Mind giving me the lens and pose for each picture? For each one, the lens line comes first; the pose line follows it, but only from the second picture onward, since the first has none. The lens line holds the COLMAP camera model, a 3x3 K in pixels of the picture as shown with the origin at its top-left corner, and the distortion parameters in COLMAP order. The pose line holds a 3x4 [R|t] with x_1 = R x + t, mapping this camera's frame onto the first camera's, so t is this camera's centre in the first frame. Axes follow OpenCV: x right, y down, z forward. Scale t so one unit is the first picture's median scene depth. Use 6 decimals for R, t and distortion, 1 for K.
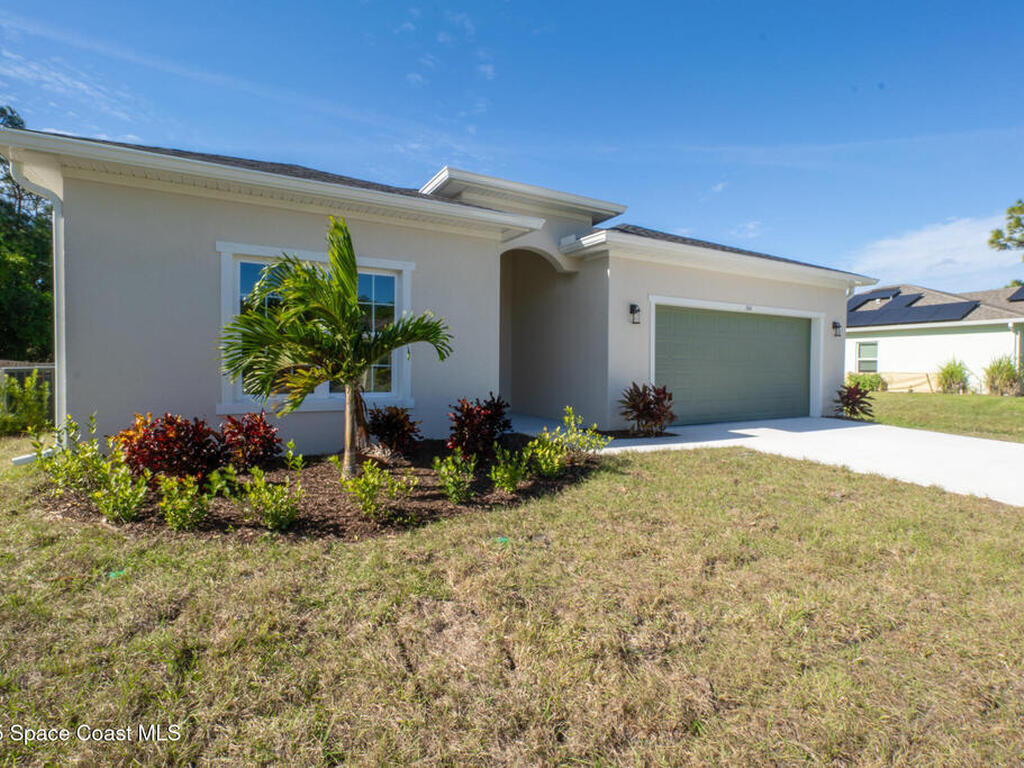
lens RADIAL K [[545.4, 0, 512.0], [0, 545.4, 384.0], [0, 0, 1]] dist [0.000400, -0.000838]
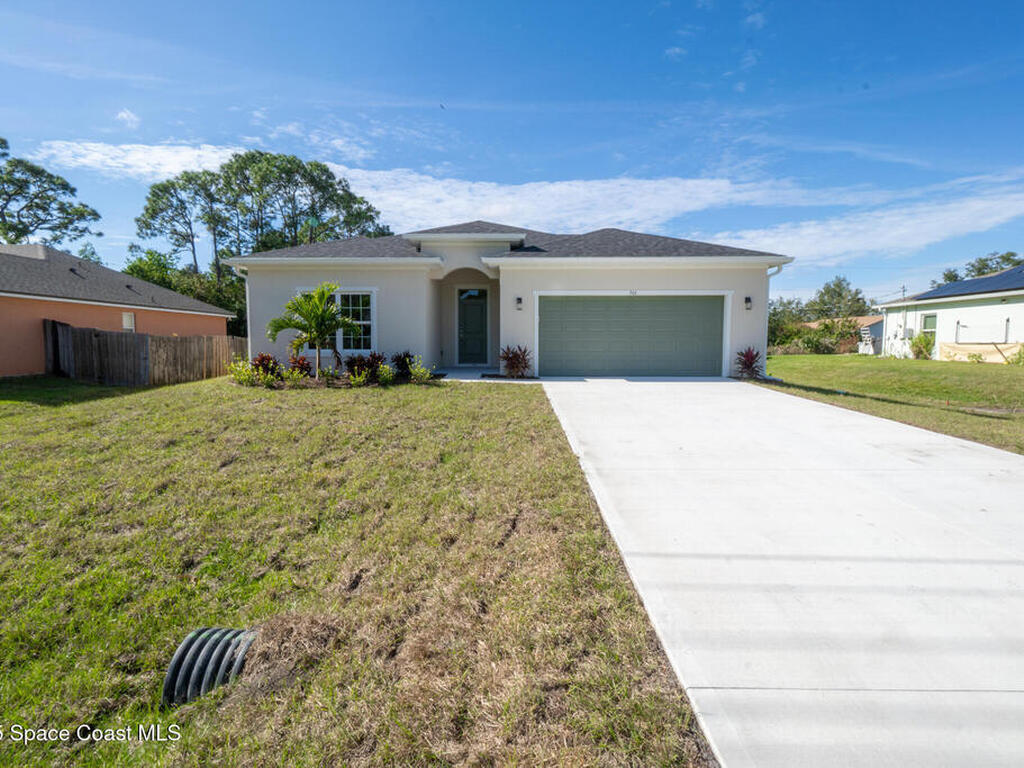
lens RADIAL K [[545.4, 0, 512.0], [0, 545.4, 384.0], [0, 0, 1]] dist [0.000400, -0.000838]
pose [[0.851652, 0.037971, -0.522730, 1.018300], [-0.010626, 0.998418, 0.055213, 0.018976], [0.524000, -0.041467, 0.850708, -0.375103]]
